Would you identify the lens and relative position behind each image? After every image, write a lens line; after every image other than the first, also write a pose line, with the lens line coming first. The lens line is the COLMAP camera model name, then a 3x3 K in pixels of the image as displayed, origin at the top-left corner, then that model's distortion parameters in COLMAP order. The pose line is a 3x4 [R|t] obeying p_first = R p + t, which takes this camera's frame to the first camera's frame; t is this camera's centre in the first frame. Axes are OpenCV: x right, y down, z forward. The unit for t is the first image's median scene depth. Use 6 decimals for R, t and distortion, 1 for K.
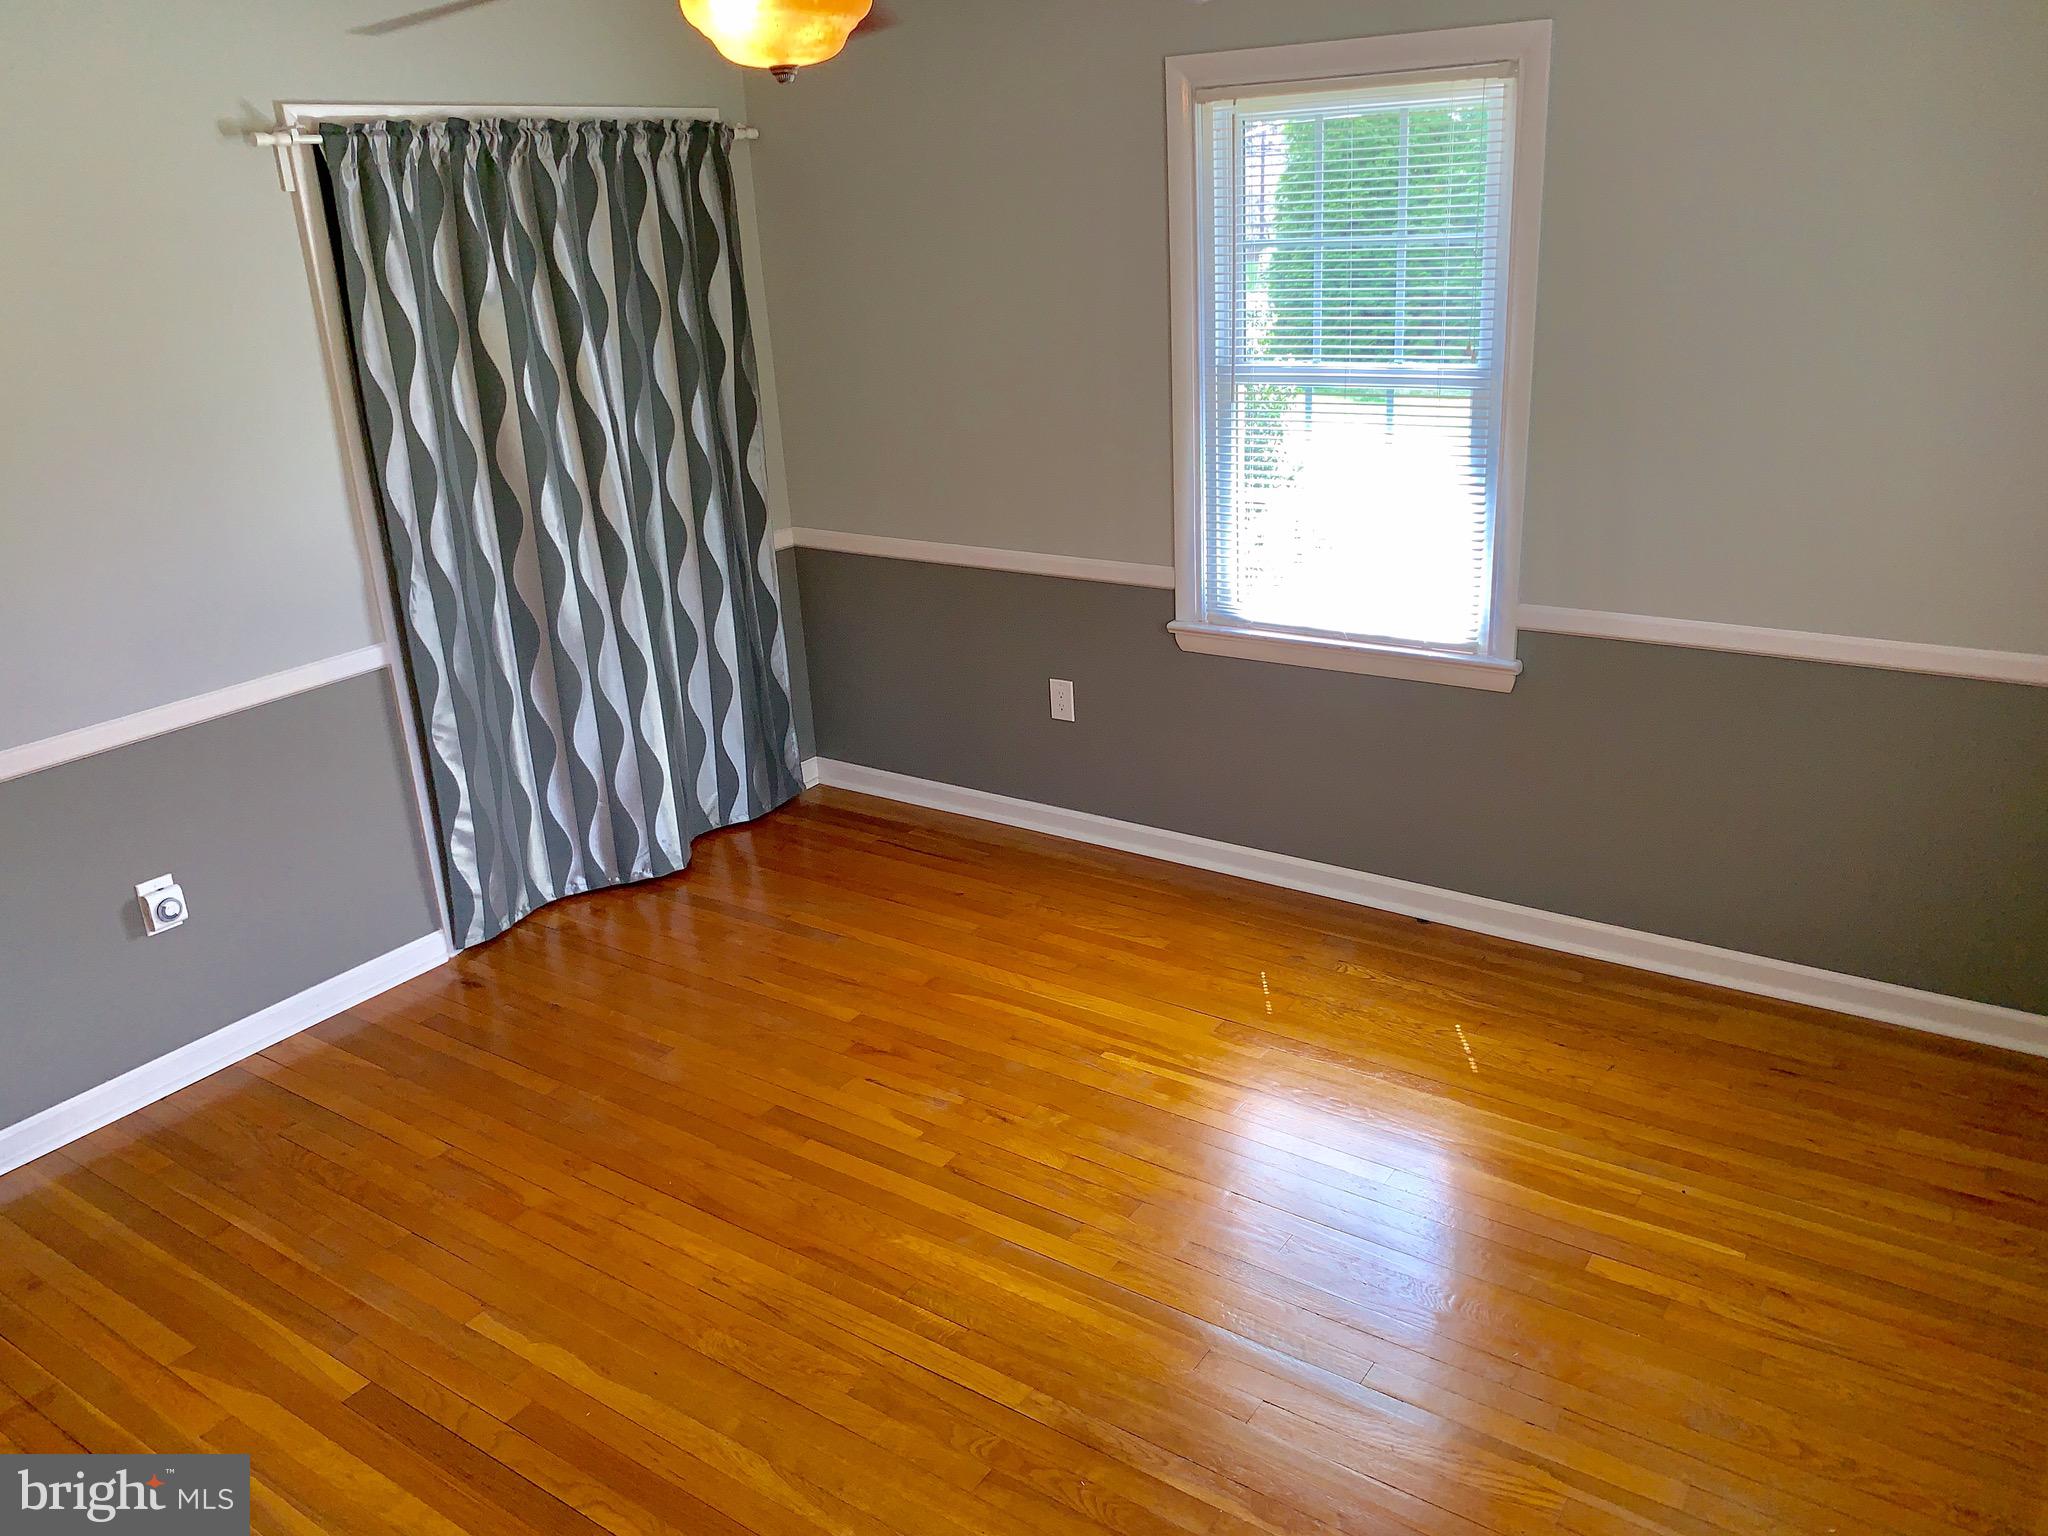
lens RADIAL K [[1571.4, 0, 1035.2], [0, 1571.4, 756.0], [0, 0, 1]] dist [0.040858, -0.053238]
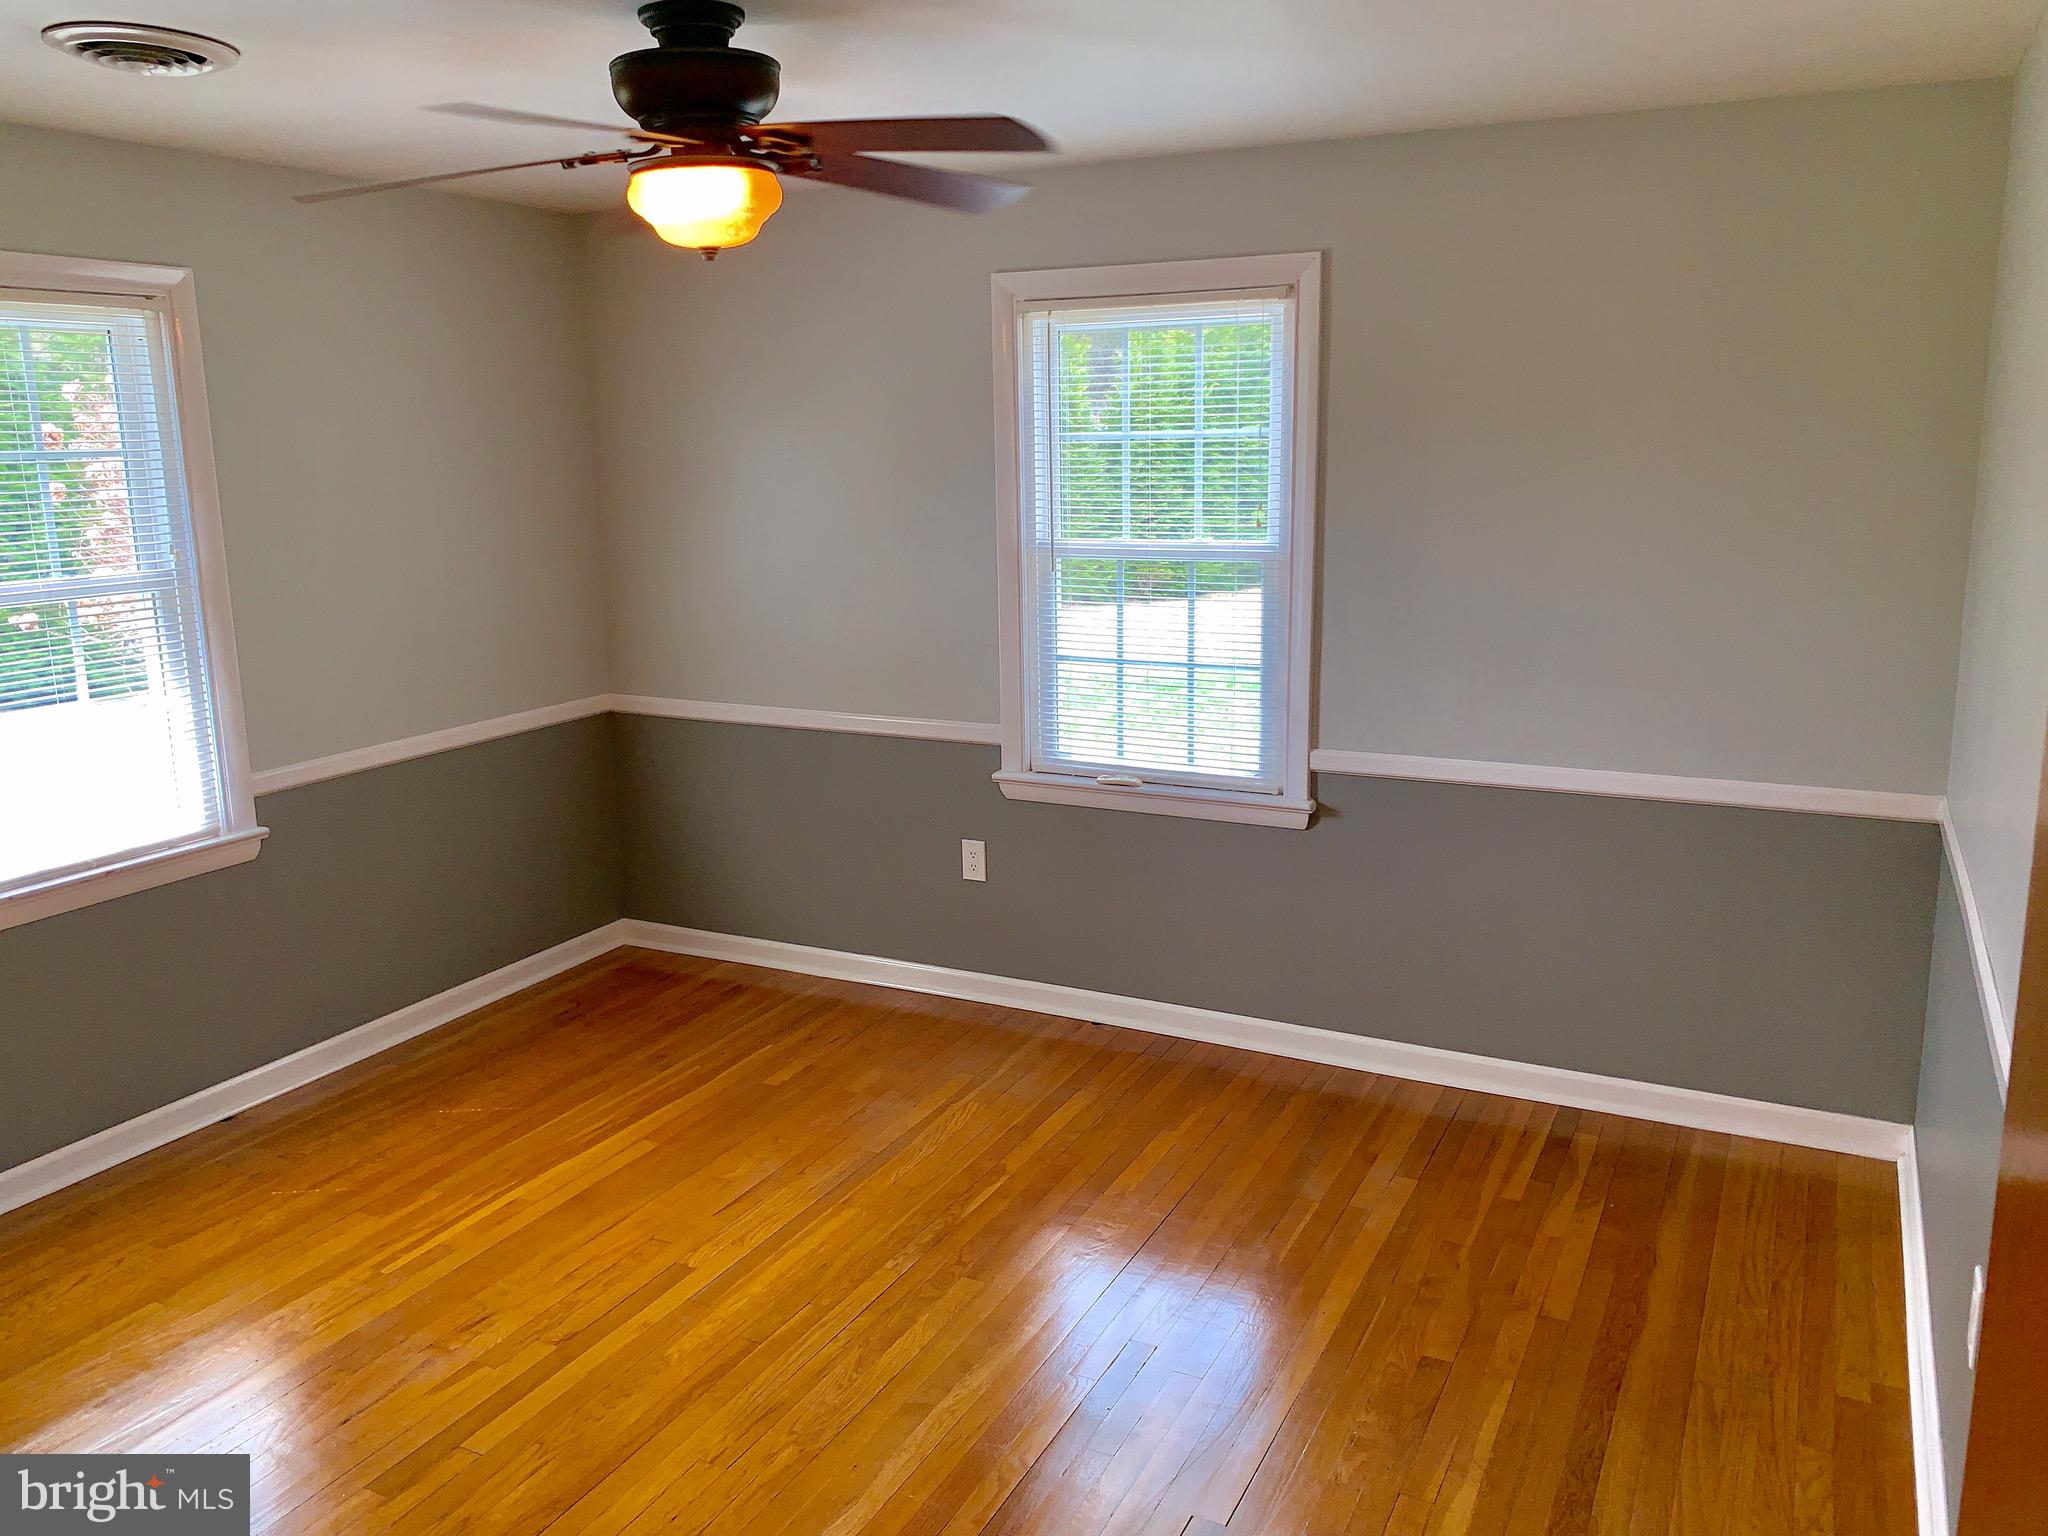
lens RADIAL K [[1571.4, 0, 1035.0], [0, 1571.4, 770.3], [0, 0, 1]] dist [0.040858, -0.053238]
pose [[-0.152799, -0.153346, 0.976288, -0.988493], [0.352319, 0.914525, 0.198786, -0.146582], [-0.923322, 0.374339, -0.085712, 0.689200]]
